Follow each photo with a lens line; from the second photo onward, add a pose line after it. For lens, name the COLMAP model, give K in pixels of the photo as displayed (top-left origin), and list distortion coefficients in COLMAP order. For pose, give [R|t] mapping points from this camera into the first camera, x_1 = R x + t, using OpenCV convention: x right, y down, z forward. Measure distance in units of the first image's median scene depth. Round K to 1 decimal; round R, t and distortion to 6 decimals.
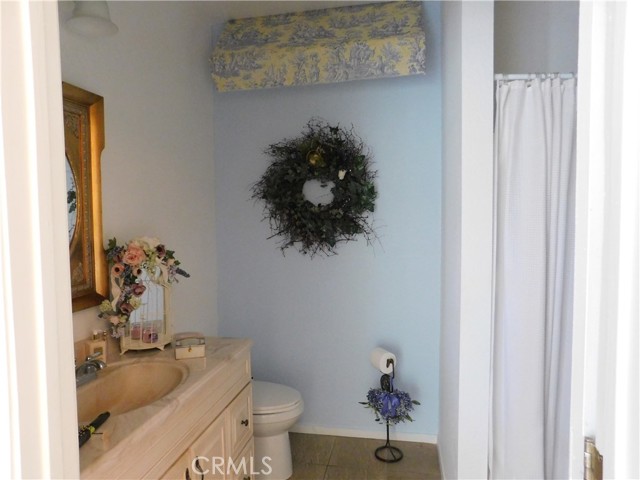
lens RADIAL K [[432.1, 0, 321.2], [0, 432.1, 239.2], [0, 0, 1]] dist [-0.009597, 0.026545]
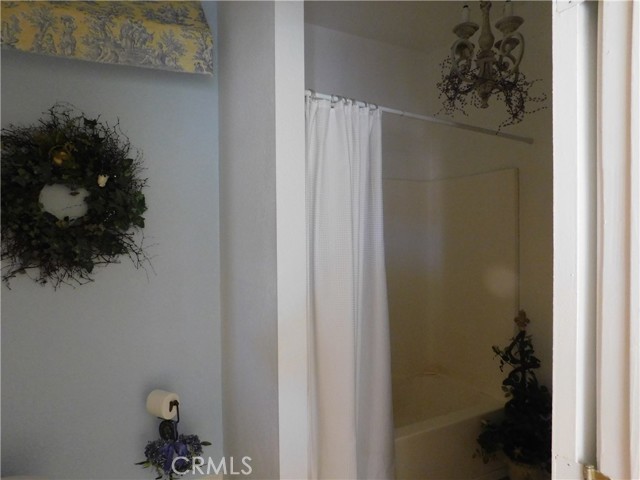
lens RADIAL K [[432.1, 0, 320.5], [0, 432.1, 242.9], [0, 0, 1]] dist [-0.009597, 0.026545]
pose [[0.803722, -0.016037, 0.594789, -0.108433], [0.031948, 0.999358, -0.016226, -0.009989], [-0.594147, 0.032044, 0.803718, 0.133345]]
